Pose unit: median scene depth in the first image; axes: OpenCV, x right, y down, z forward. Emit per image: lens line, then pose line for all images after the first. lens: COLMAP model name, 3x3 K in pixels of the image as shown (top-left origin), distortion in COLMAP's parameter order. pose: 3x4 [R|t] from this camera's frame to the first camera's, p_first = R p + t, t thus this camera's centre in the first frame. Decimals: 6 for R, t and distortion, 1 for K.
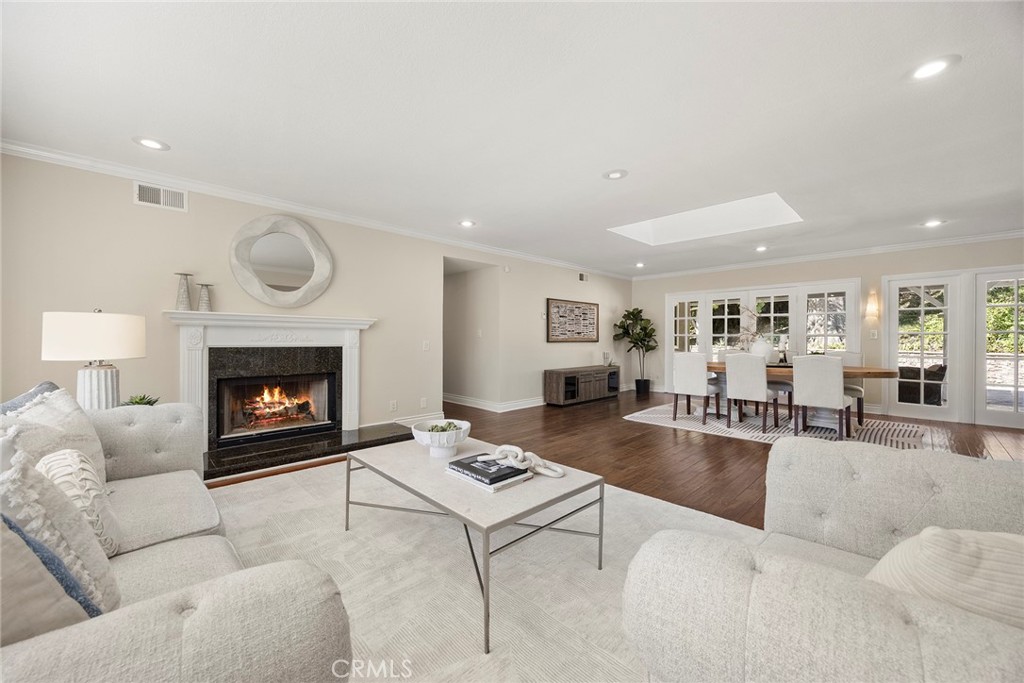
lens RADIAL K [[392.8, 0, 512.0], [0, 392.8, 341.5], [0, 0, 1]] dist [-0.001980, -0.000201]
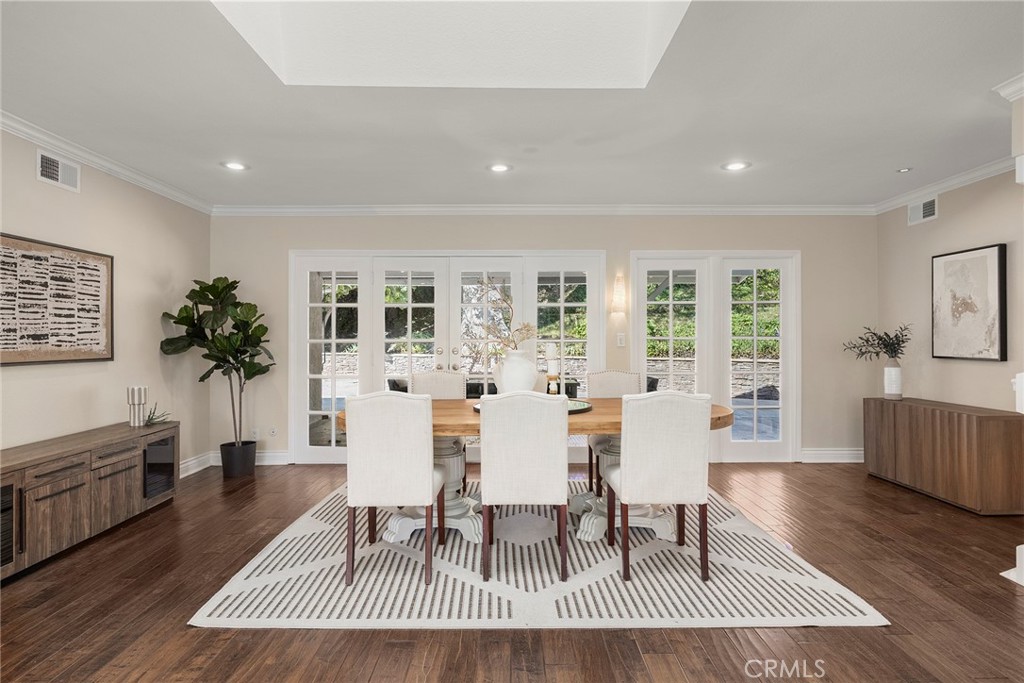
lens RADIAL K [[555.0, 0, 509.8], [0, 555.0, 336.4], [0, 0, 1]] dist [-0.003904, -0.000724]
pose [[0.694094, -0.000084, 0.719884, 0.104928], [0.006363, 0.999962, -0.006019, -0.015616], [-0.719856, 0.008758, 0.694068, 0.376266]]
